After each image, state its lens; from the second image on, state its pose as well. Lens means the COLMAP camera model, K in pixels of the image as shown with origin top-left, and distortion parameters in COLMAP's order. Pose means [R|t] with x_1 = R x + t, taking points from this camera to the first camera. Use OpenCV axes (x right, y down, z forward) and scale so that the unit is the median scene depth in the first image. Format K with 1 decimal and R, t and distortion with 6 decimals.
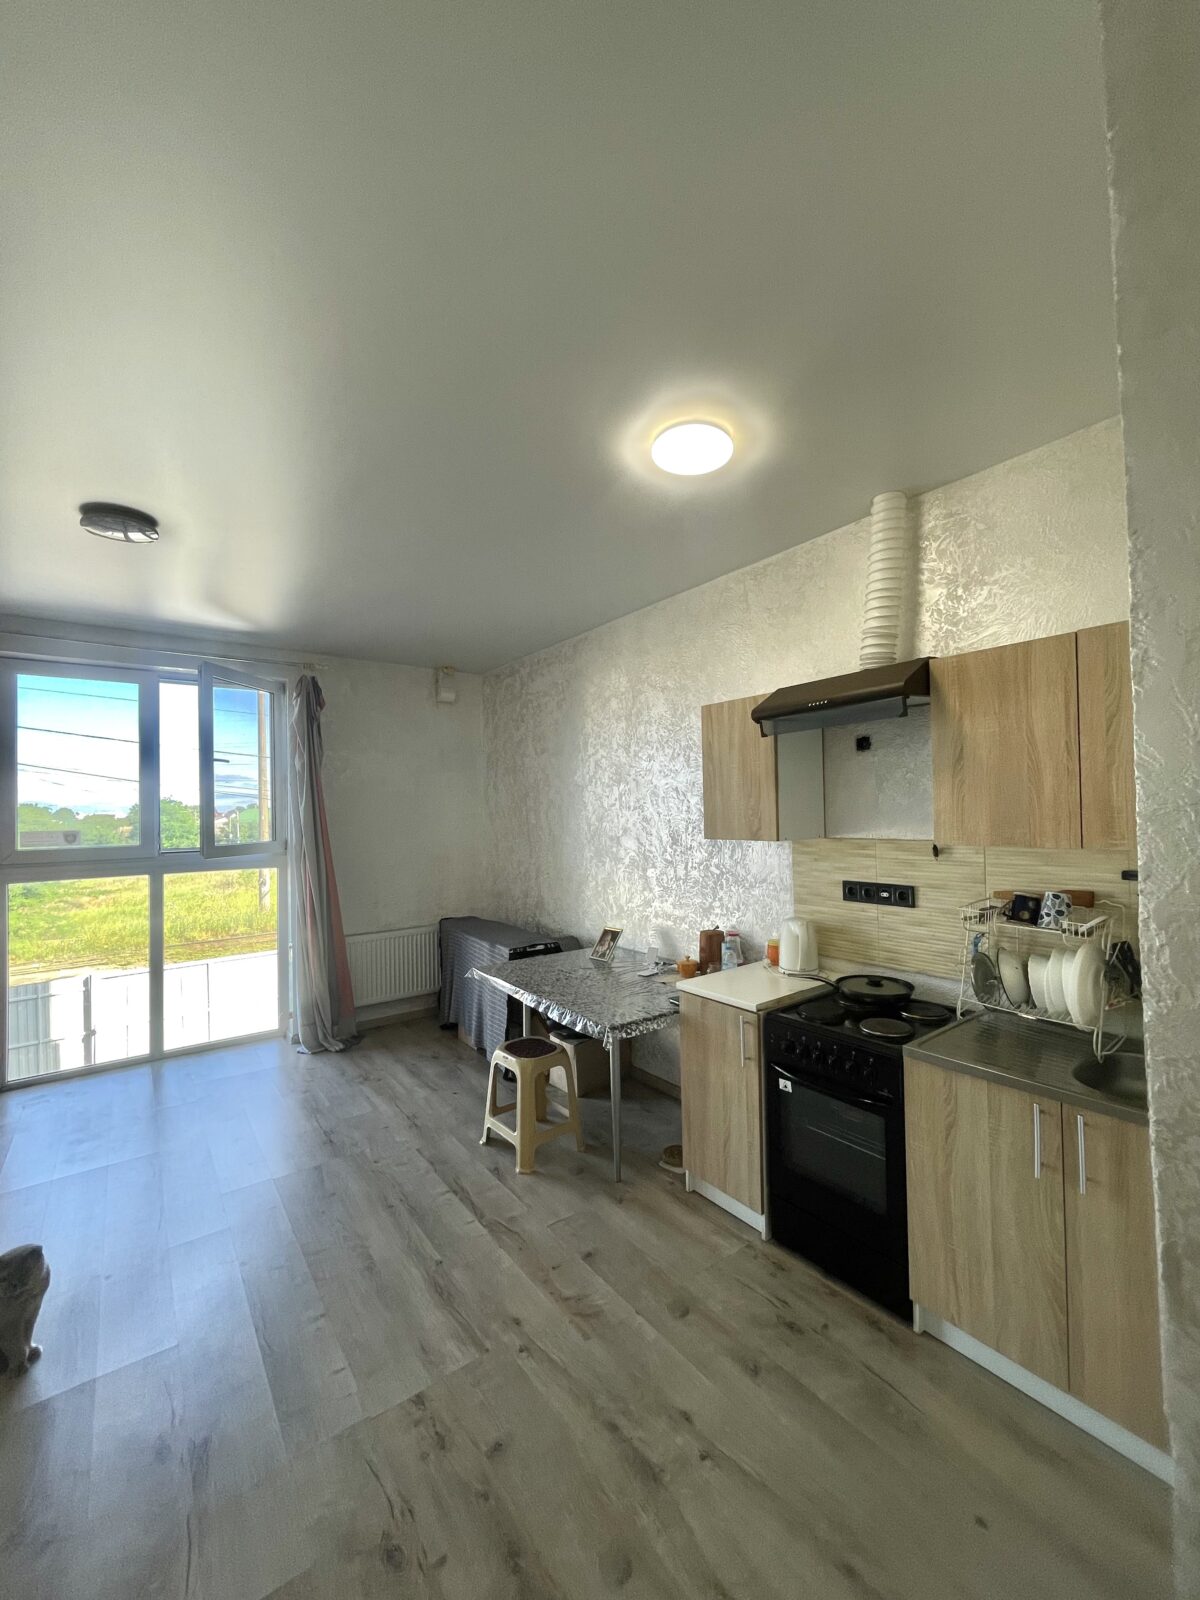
lens RADIAL K [[648.1, 0, 602.5], [0, 648.1, 799.9], [0, 0, 1]] dist [-0.004067, 0.001059]
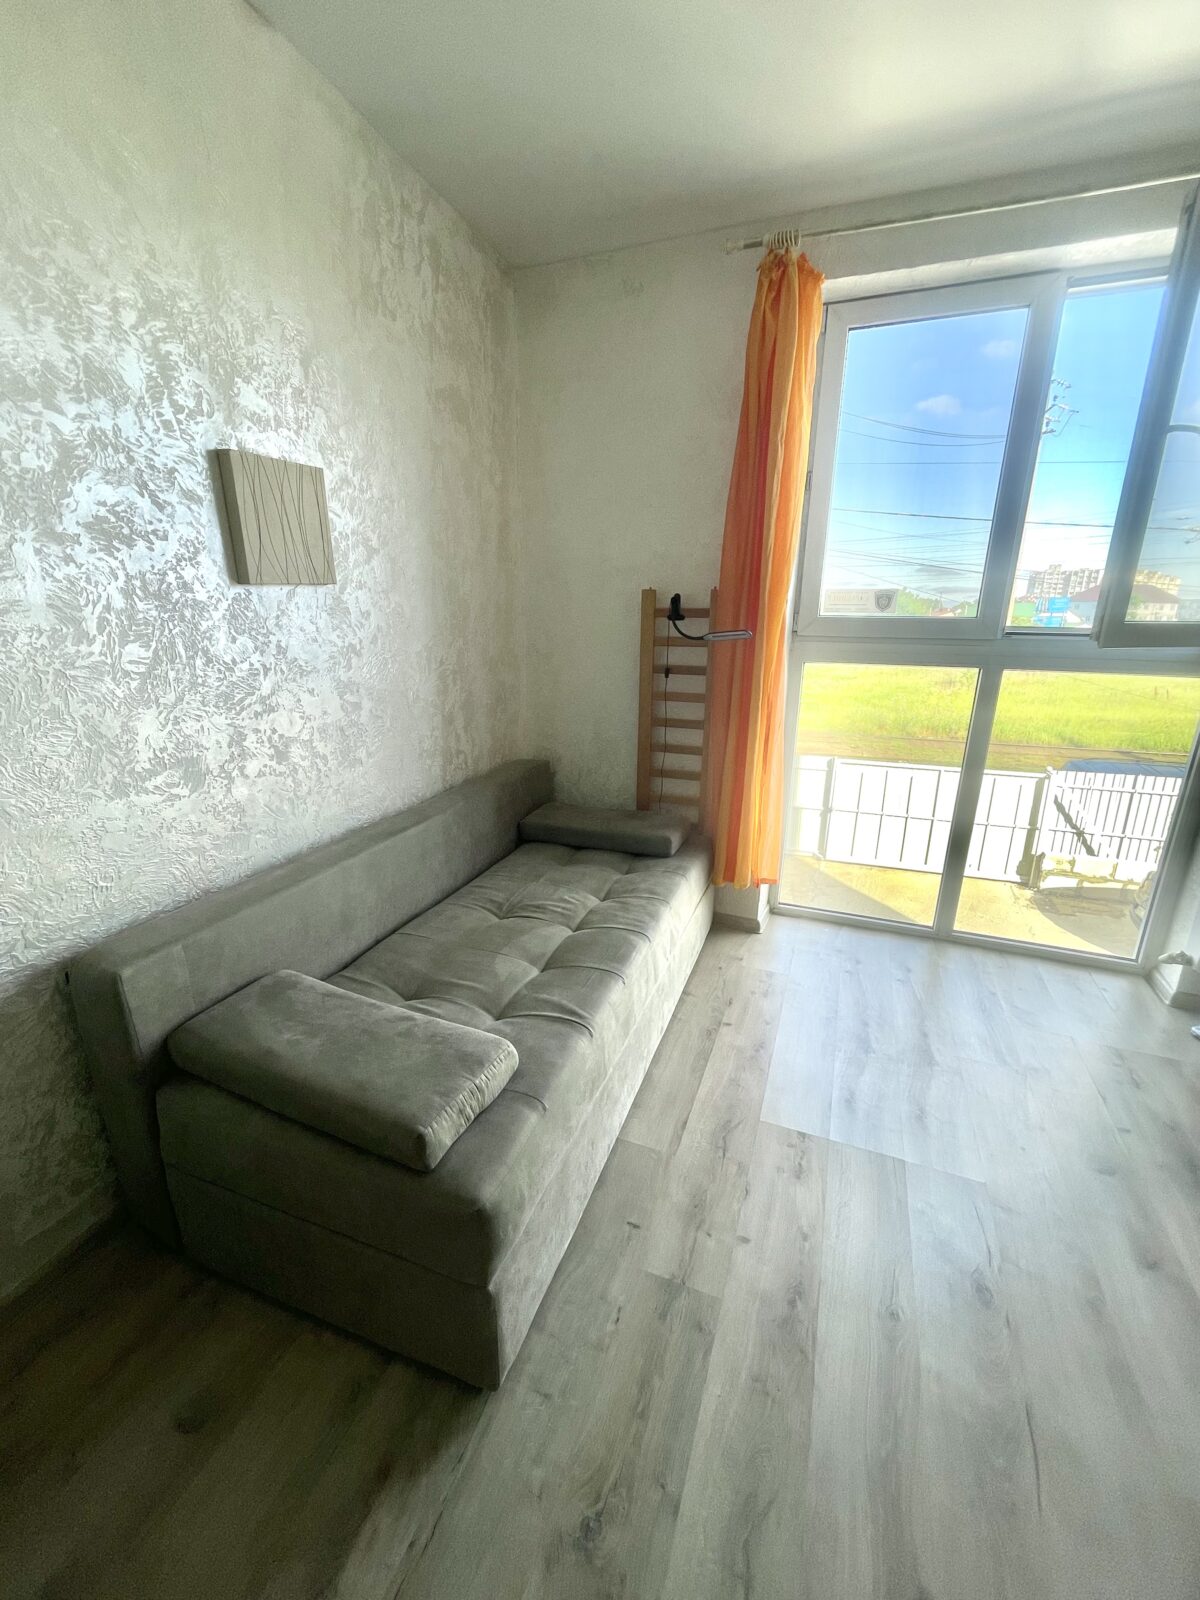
lens RADIAL K [[648.1, 0, 599.1], [0, 648.1, 797.9], [0, 0, 1]] dist [-0.004067, 0.001059]
pose [[0.534473, 0.263202, -0.803158, -0.362903], [-0.010902, 0.952342, 0.304837, 0.047849], [0.845115, -0.154171, 0.511871, 0.351391]]
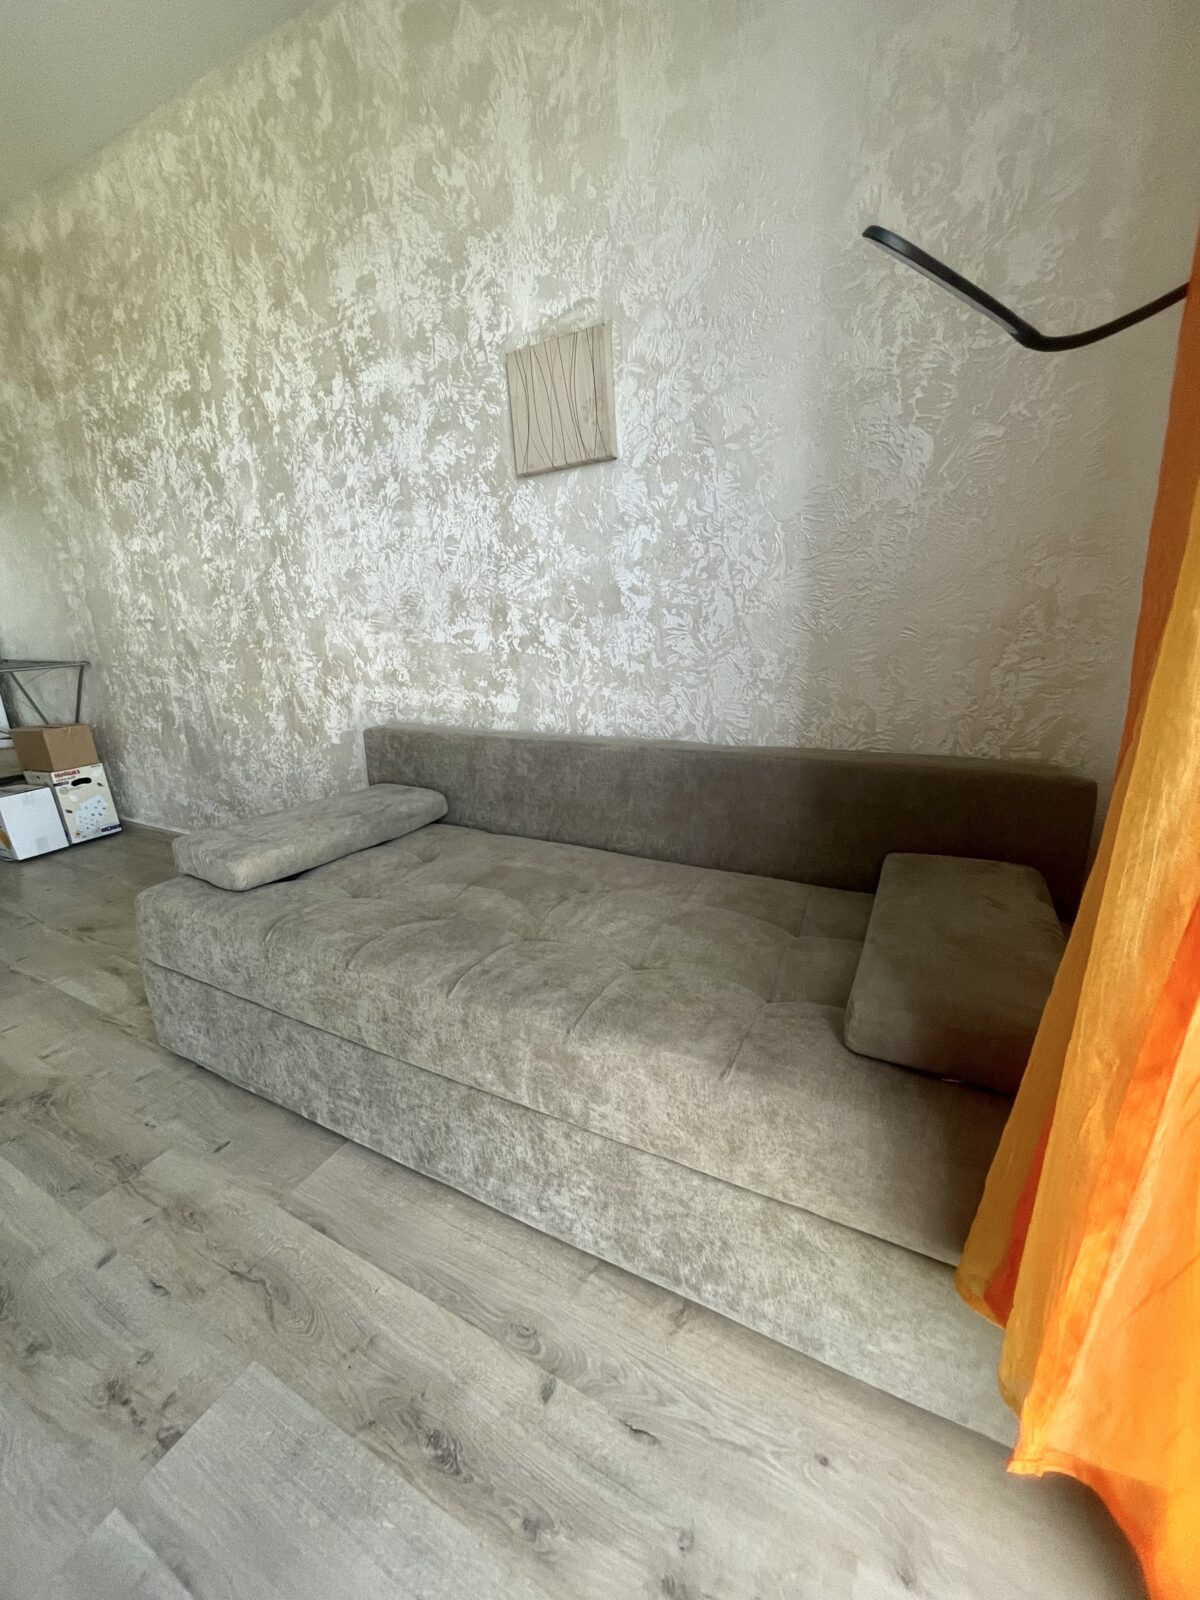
lens RADIAL K [[648.1, 0, 593.5], [0, 648.1, 804.6], [0, 0, 1]] dist [-0.004067, 0.001059]
pose [[-0.904668, 0.163683, -0.393425, -0.789411], [0.057210, 0.961577, 0.268507, 0.190968], [0.422259, 0.220402, -0.879273, 1.080071]]
